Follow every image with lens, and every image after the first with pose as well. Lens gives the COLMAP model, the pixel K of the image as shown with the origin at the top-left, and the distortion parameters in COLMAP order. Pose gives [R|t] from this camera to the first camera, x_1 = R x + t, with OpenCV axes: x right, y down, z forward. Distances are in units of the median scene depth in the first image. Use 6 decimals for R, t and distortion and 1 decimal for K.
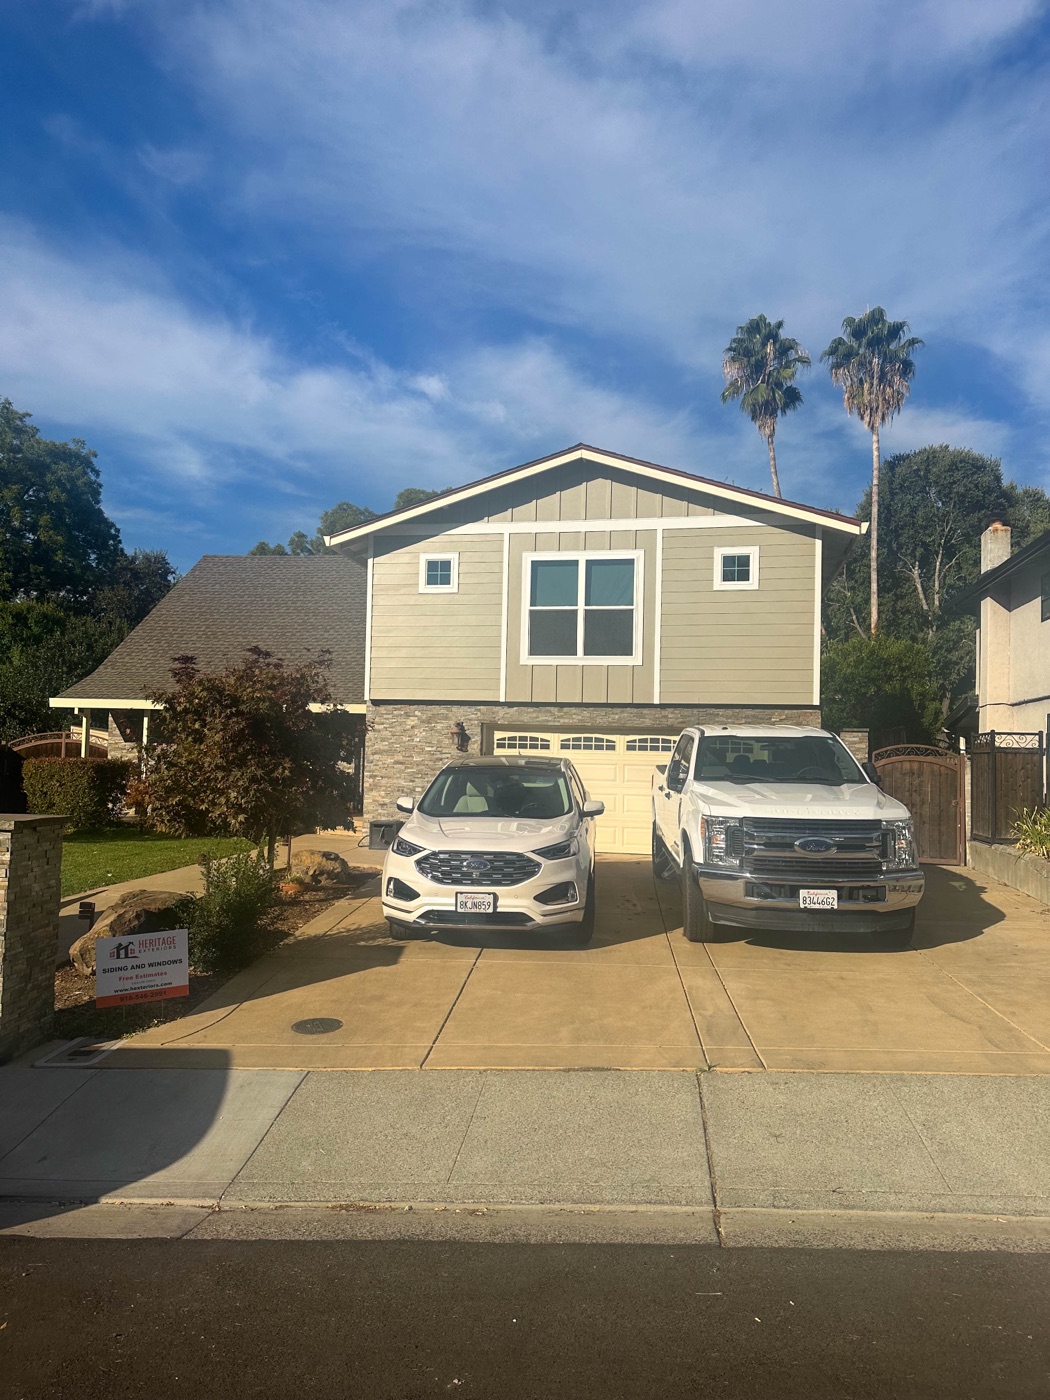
lens RADIAL K [[981.8, 0, 518.1], [0, 981.8, 702.2], [0, 0, 1]] dist [0.070903, -0.096409]
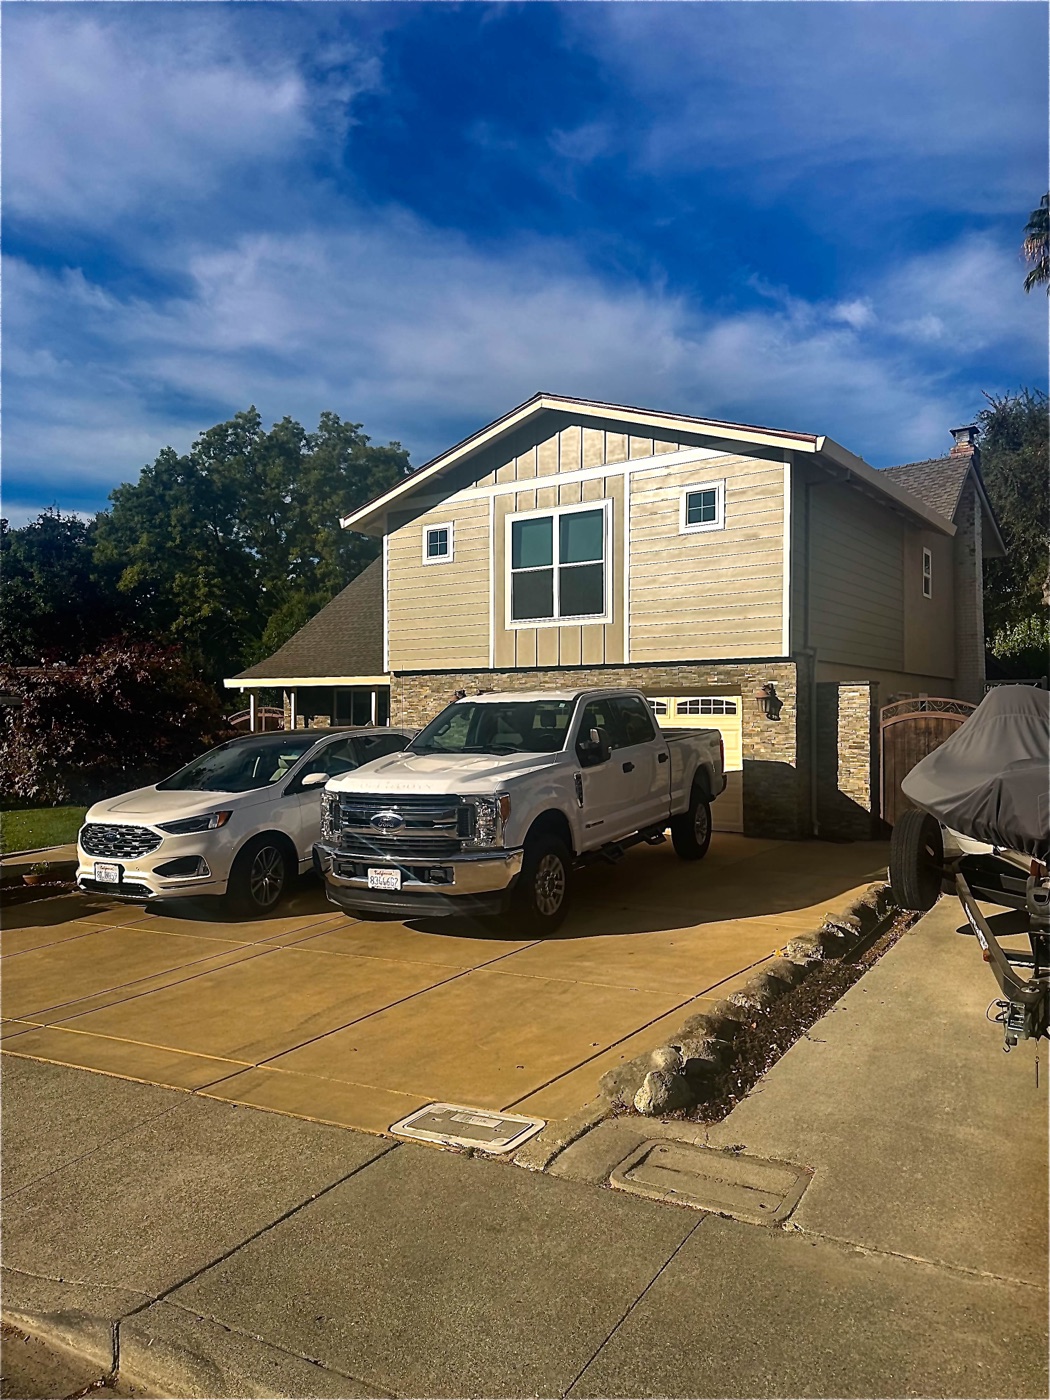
lens RADIAL K [[981.8, 0, 531.3], [0, 981.8, 721.5], [0, 0, 1]] dist [0.070903, -0.096409]
pose [[0.913622, -0.024106, -0.405850, 0.423809], [0.048999, 0.997493, 0.051056, 0.004018], [0.403602, -0.066532, 0.912512, 0.112081]]
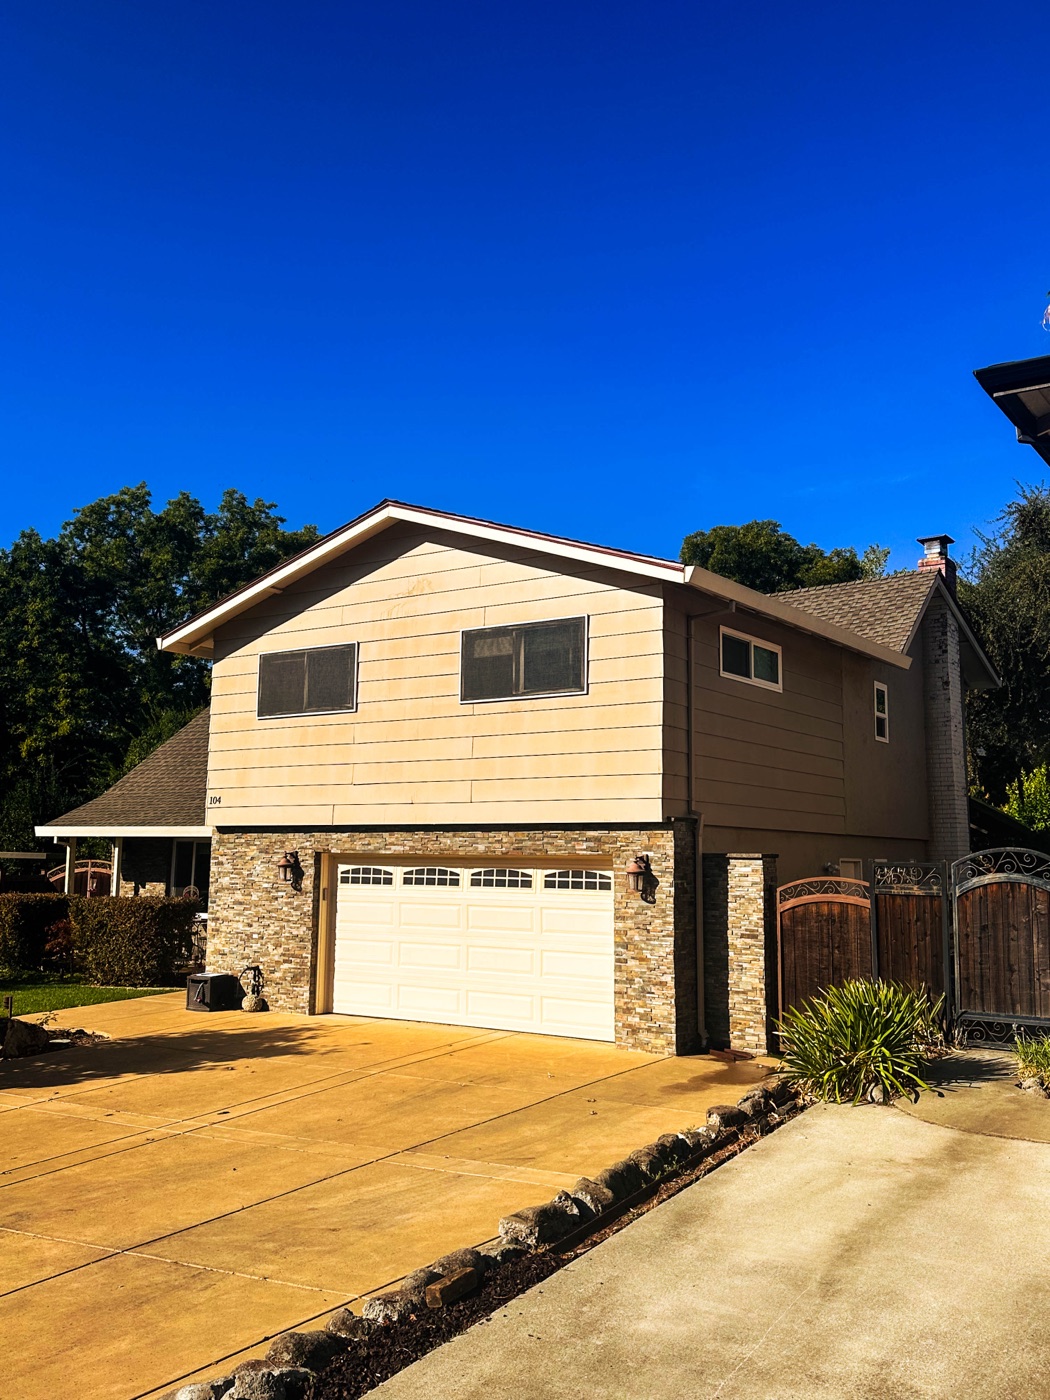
lens RADIAL K [[1232.0, 0, 522.1], [0, 1232.0, 695.4], [0, 0, 1]] dist [0.113768, -0.174419]
pose [[0.917118, -0.065497, -0.393198, 0.535647], [0.036094, 0.996001, -0.081721, -0.018286], [0.396978, 0.060756, 0.915815, 0.136271]]
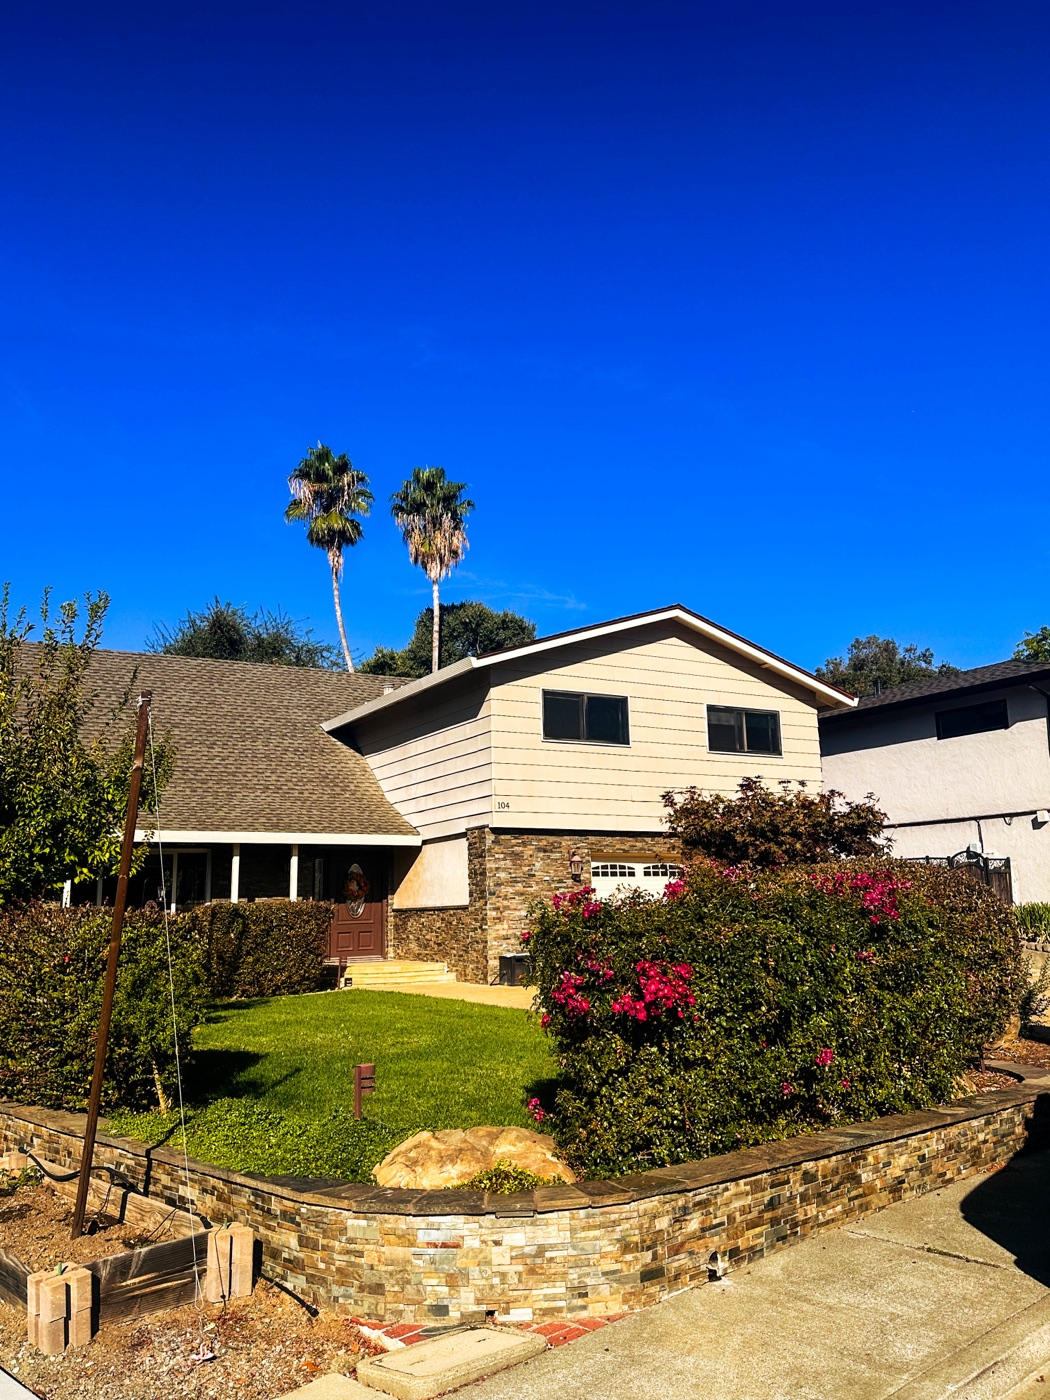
lens RADIAL K [[1136.5, 0, 537.9], [0, 1136.5, 691.0], [0, 0, 1]] dist [0.077404, 0.000818]
pose [[0.746140, 0.091752, 0.659437, -0.900224], [-0.000813, 0.990584, -0.136906, 0.018215], [-0.665789, 0.101615, 0.739188, 0.140918]]
